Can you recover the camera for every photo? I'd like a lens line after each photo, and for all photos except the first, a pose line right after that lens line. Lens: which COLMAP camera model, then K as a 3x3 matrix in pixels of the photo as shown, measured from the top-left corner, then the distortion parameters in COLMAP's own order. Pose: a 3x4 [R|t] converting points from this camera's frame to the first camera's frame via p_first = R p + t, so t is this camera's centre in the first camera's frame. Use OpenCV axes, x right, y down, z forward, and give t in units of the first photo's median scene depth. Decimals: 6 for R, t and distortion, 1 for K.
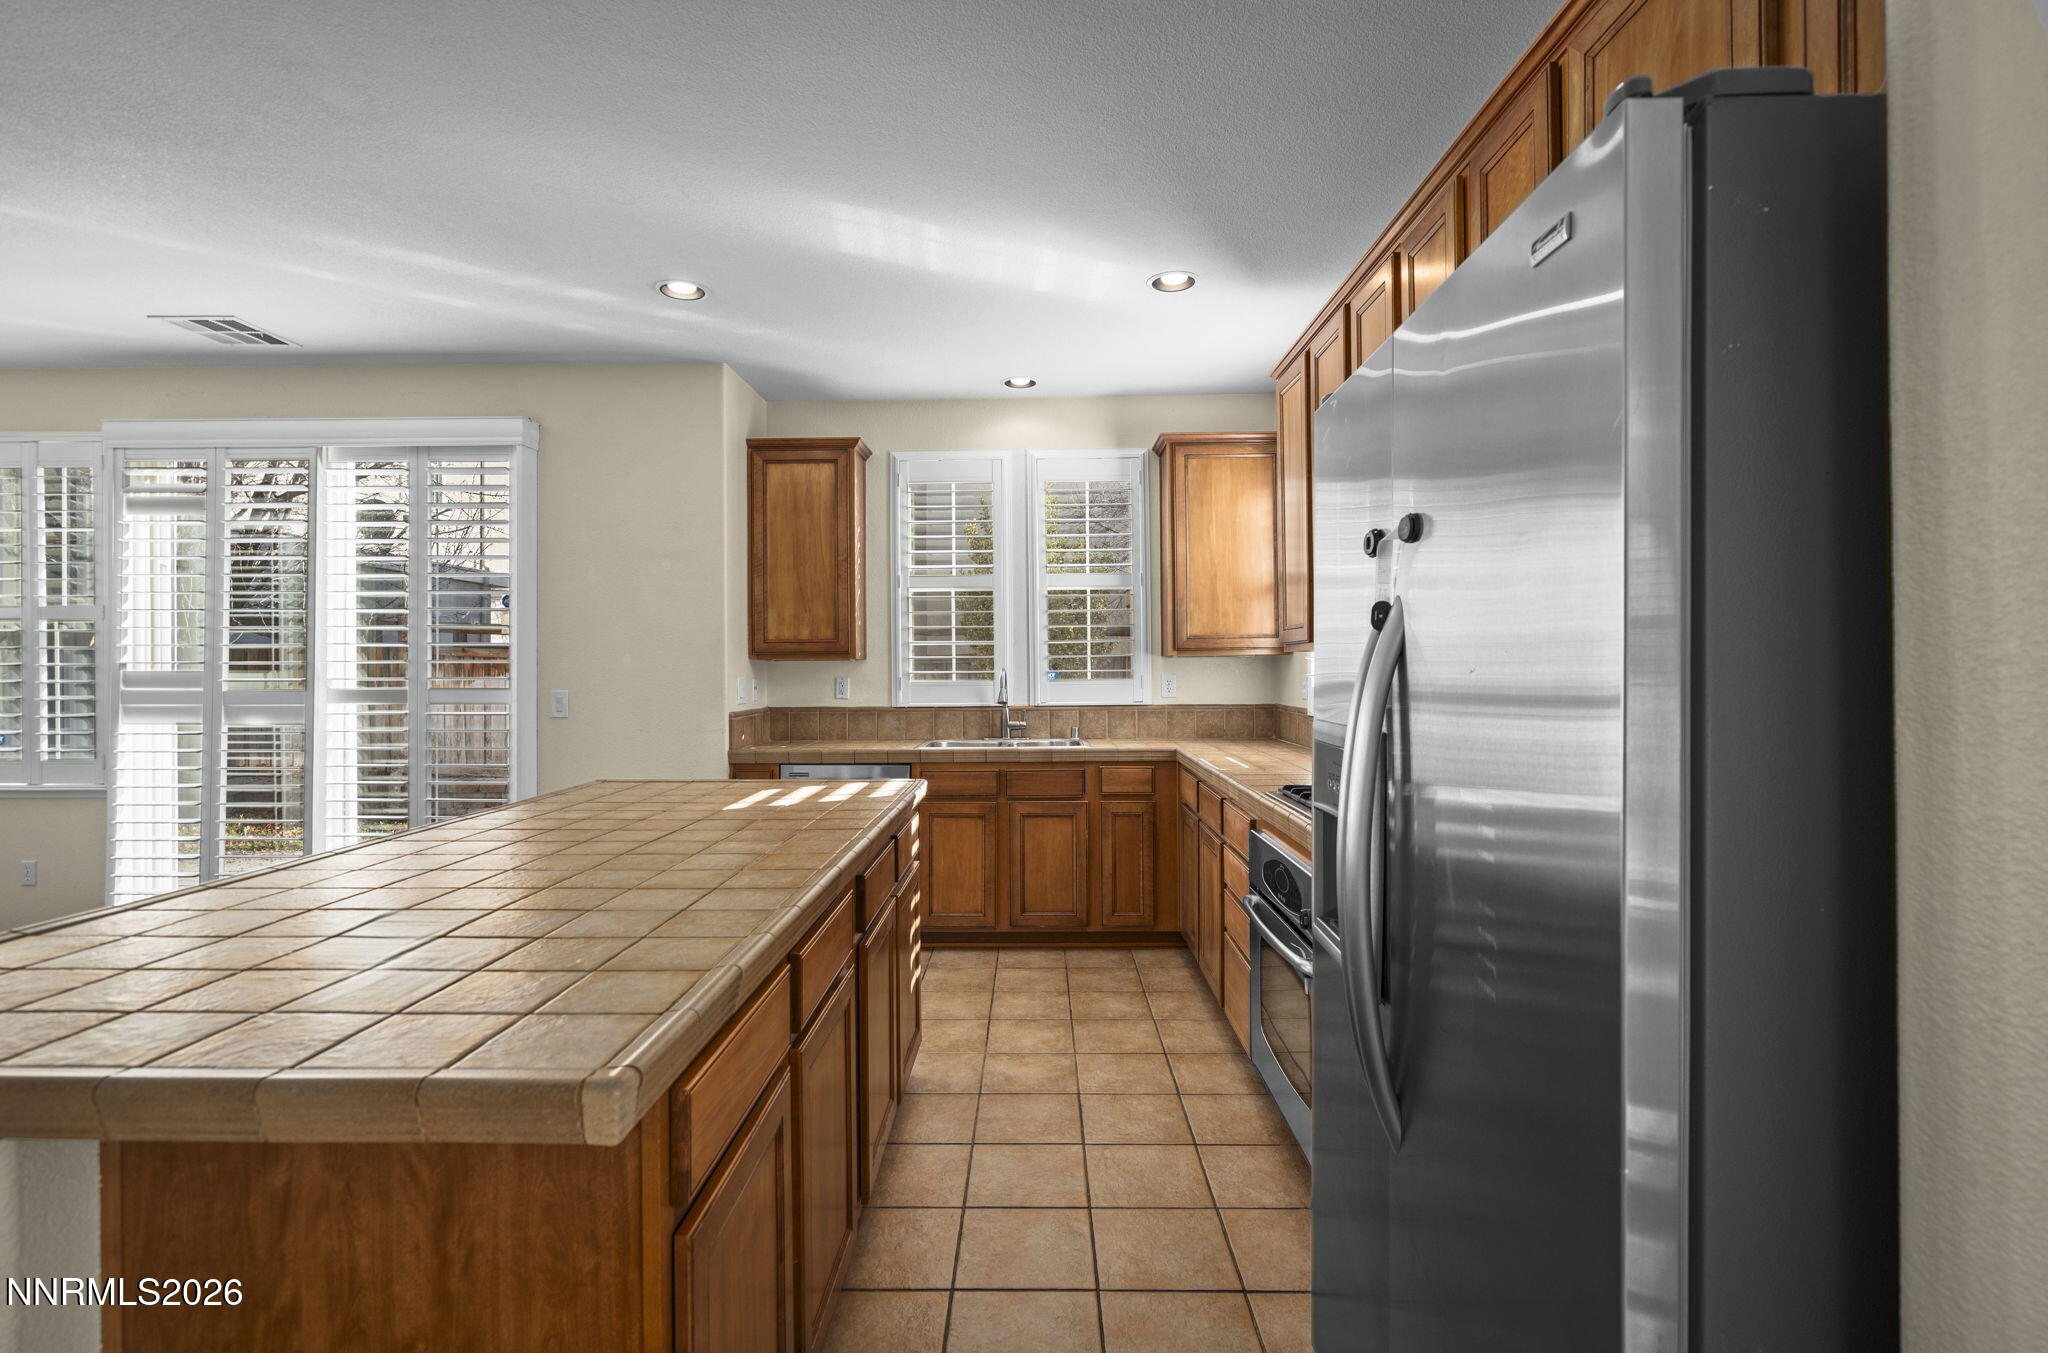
lens RADIAL K [[960.2, 0, 1019.2], [0, 960.2, 655.6], [0, 0, 1]] dist [0.005392, 0.000223]
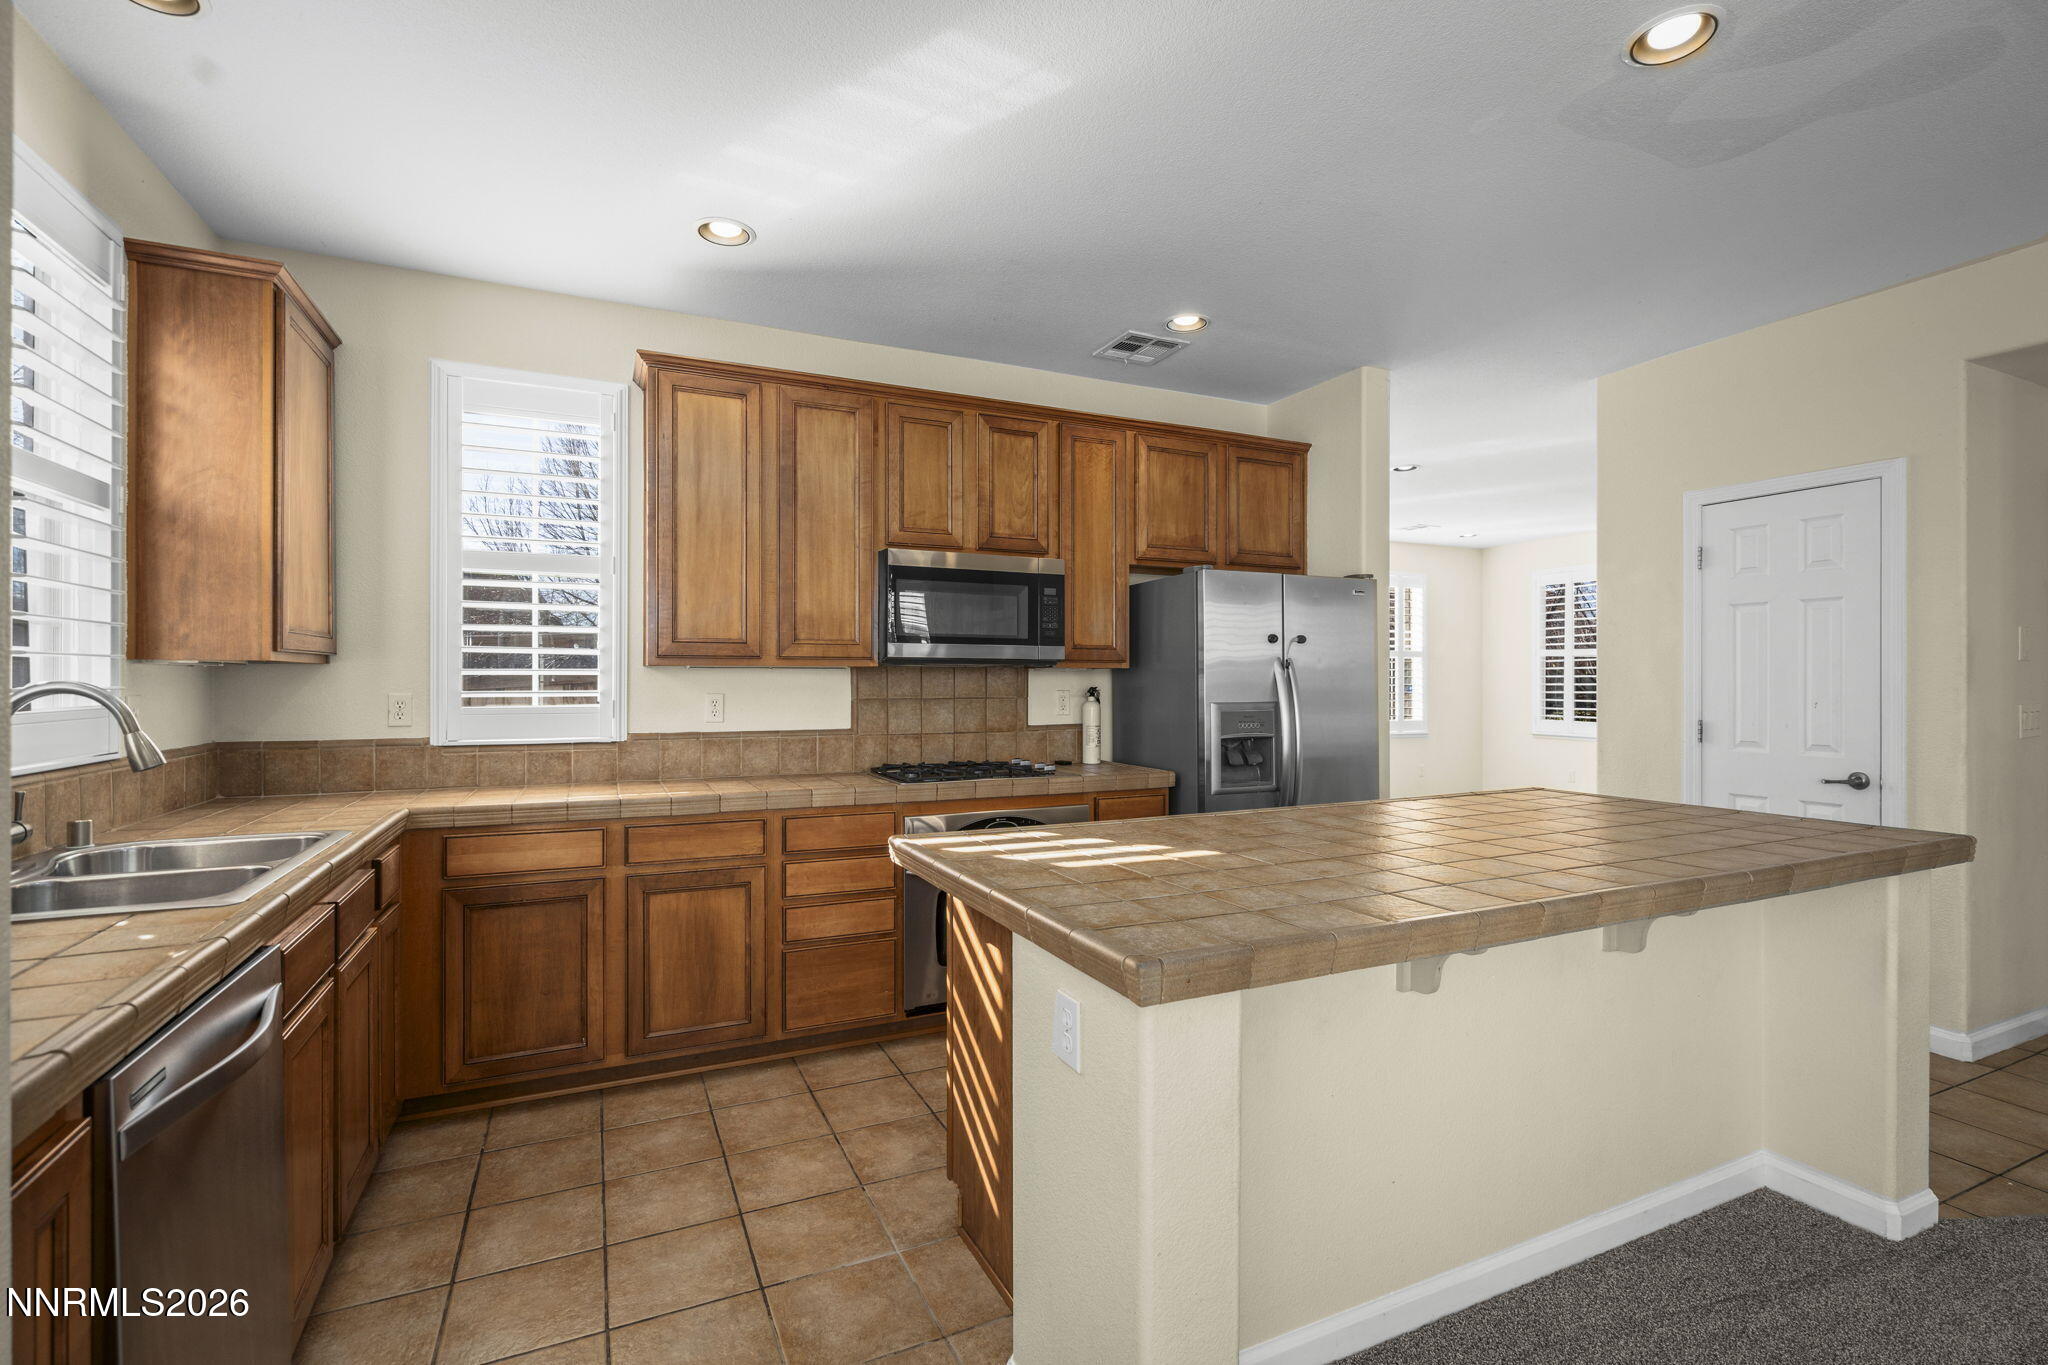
lens RADIAL K [[931.5, 0, 1019.4], [0, 931.5, 680.7], [0, 0, 1]] dist [-0.004151, 0.002301]
pose [[-0.450665, 0.010591, 0.892631, -0.502106], [-0.006918, 0.999858, -0.015356, 0.016461], [-0.892667, -0.013095, -0.450527, 0.817844]]
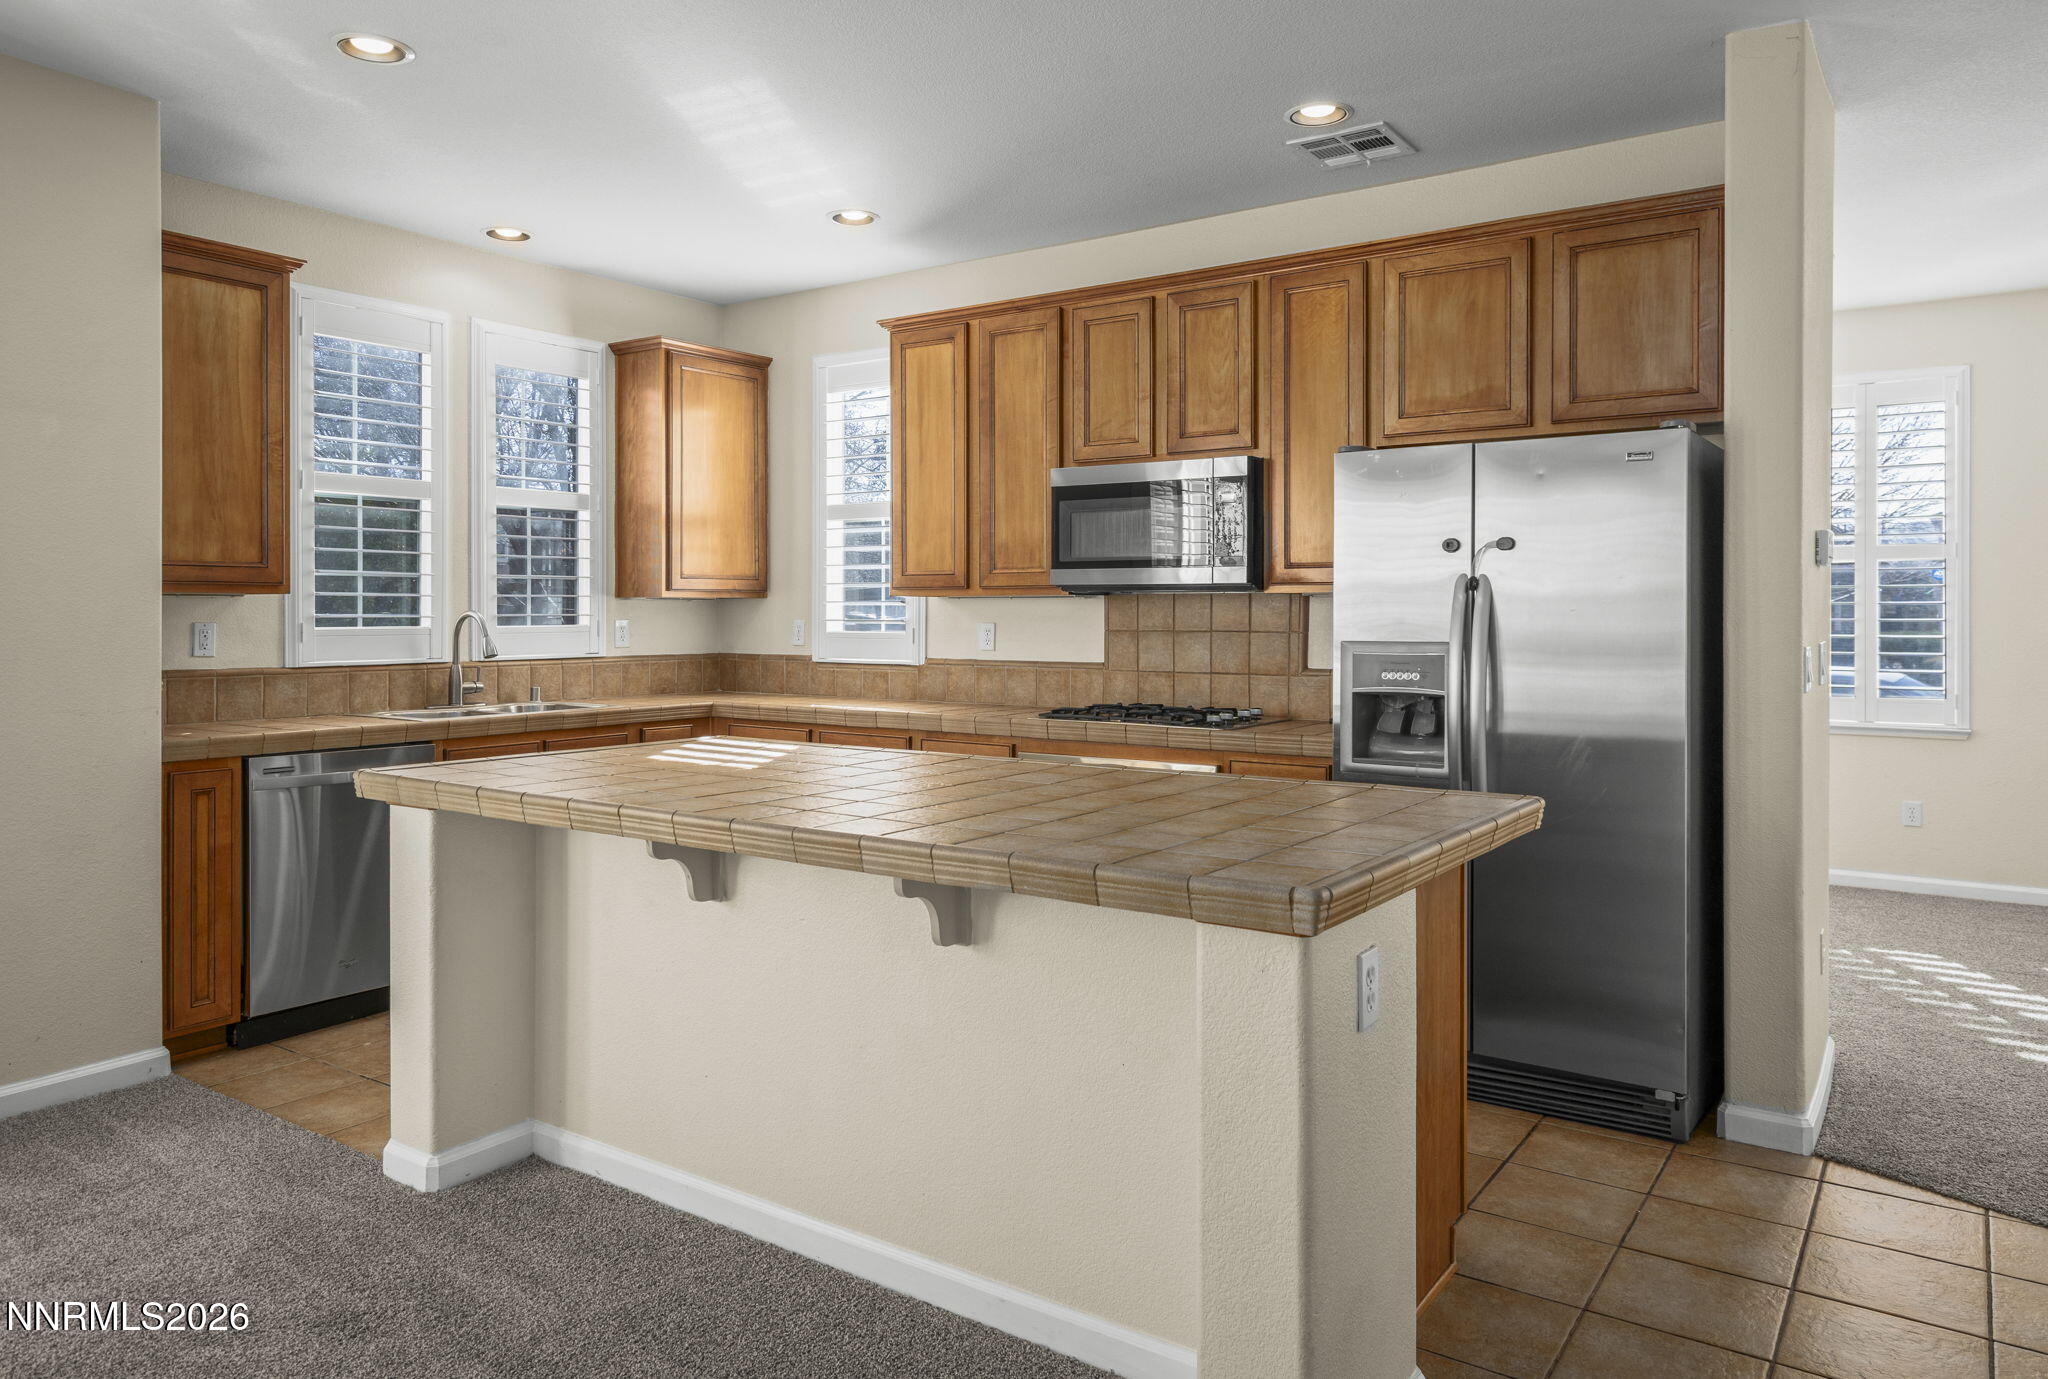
lens RADIAL K [[1363.2, 0, 1012.2], [0, 1363.2, 610.9], [0, 0, 1]] dist [-0.004579, -0.001809]
pose [[0.547772, 0.008097, 0.836588, -0.655906], [-0.014719, 0.999892, -0.000040, 0.007209], [-0.836498, -0.012292, 0.547832, 0.071772]]
